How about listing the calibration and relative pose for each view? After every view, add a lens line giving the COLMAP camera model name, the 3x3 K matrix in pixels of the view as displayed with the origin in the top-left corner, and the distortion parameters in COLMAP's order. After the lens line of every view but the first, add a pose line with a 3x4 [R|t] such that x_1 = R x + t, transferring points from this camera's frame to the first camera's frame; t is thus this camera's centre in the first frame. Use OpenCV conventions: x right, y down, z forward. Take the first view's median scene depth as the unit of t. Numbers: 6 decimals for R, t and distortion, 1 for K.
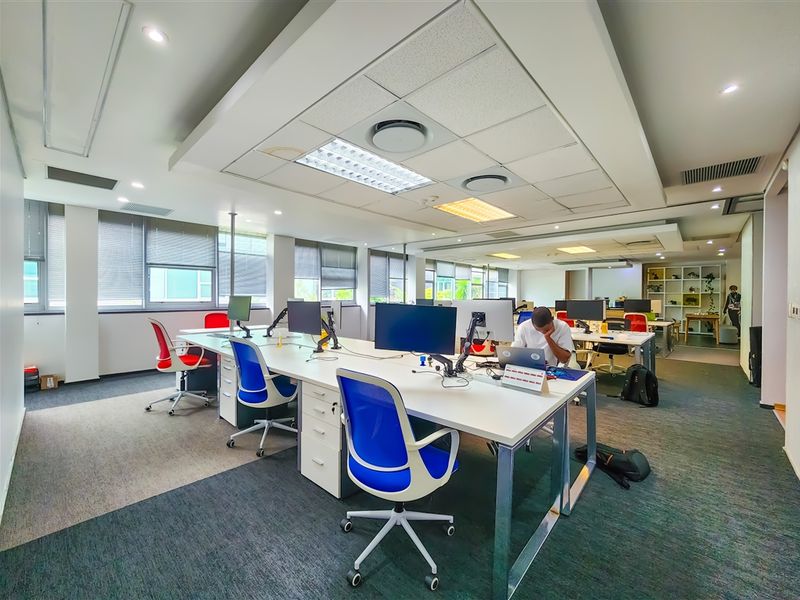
lens RADIAL K [[325.2, 0, 407.8], [0, 325.2, 298.8], [0, 0, 1]] dist [0.002319, -0.000047]
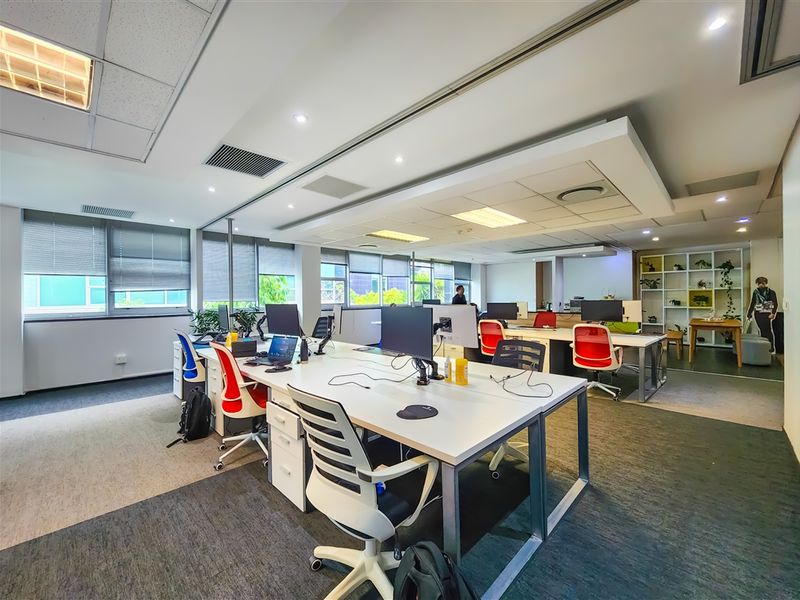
lens RADIAL K [[328.5, 0, 401.1], [0, 328.5, 298.4], [0, 0, 1]] dist [-0.003498, -0.000143]
pose [[0.998974, -0.014143, -0.043023, 0.248107], [0.013832, 0.999876, -0.007530, -0.000937], [0.043124, 0.006927, 0.999046, 0.257614]]
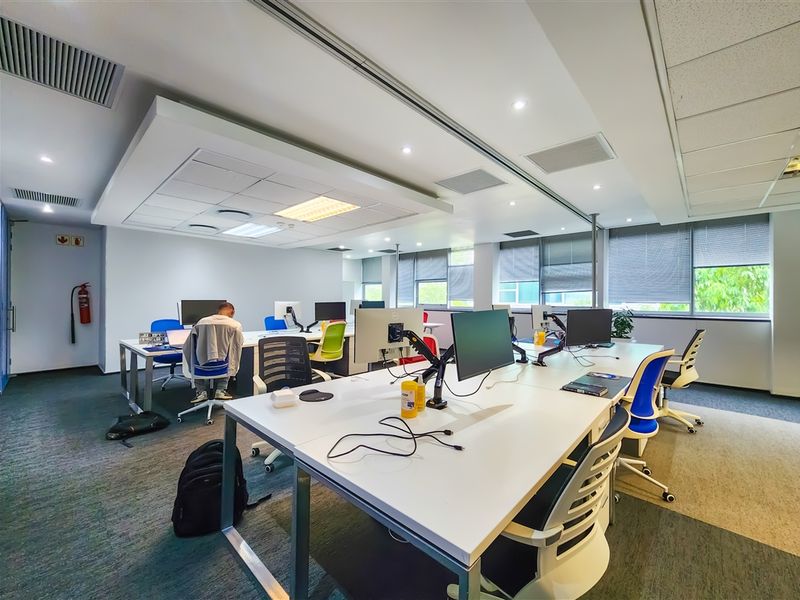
lens RADIAL K [[328.5, 0, 401.1], [0, 328.5, 298.4], [0, 0, 1]] dist [-0.003498, -0.000143]
pose [[-0.009920, -0.006630, -0.999929, 0.422882], [-0.015661, 0.999856, -0.006474, -0.001937], [0.999828, 0.015596, -0.010022, 0.454209]]
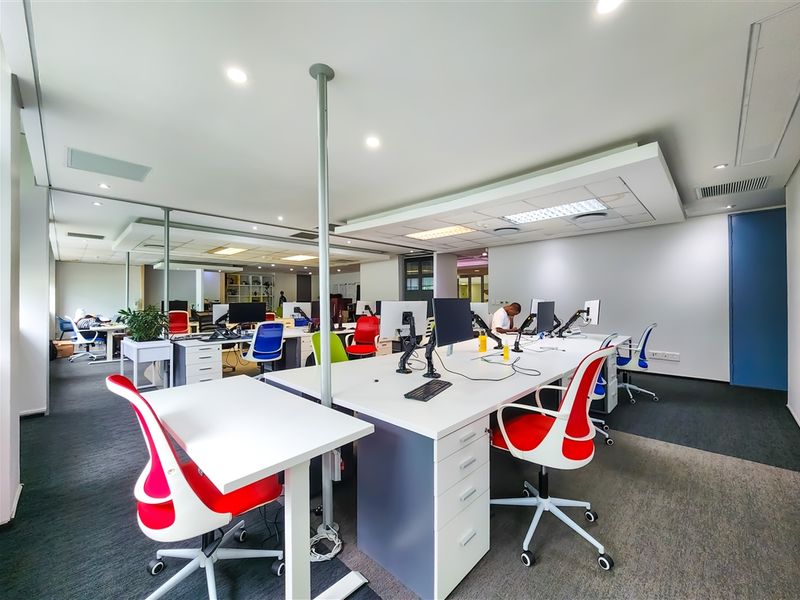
lens RADIAL K [[328.5, 0, 401.1], [0, 328.5, 298.4], [0, 0, 1]] dist [-0.003498, -0.000143]
pose [[0.033582, 0.000991, 0.999435, -0.401710], [0.013787, 0.999904, -0.001455, 0.000332], [-0.999341, 0.013828, 0.033566, 0.409217]]
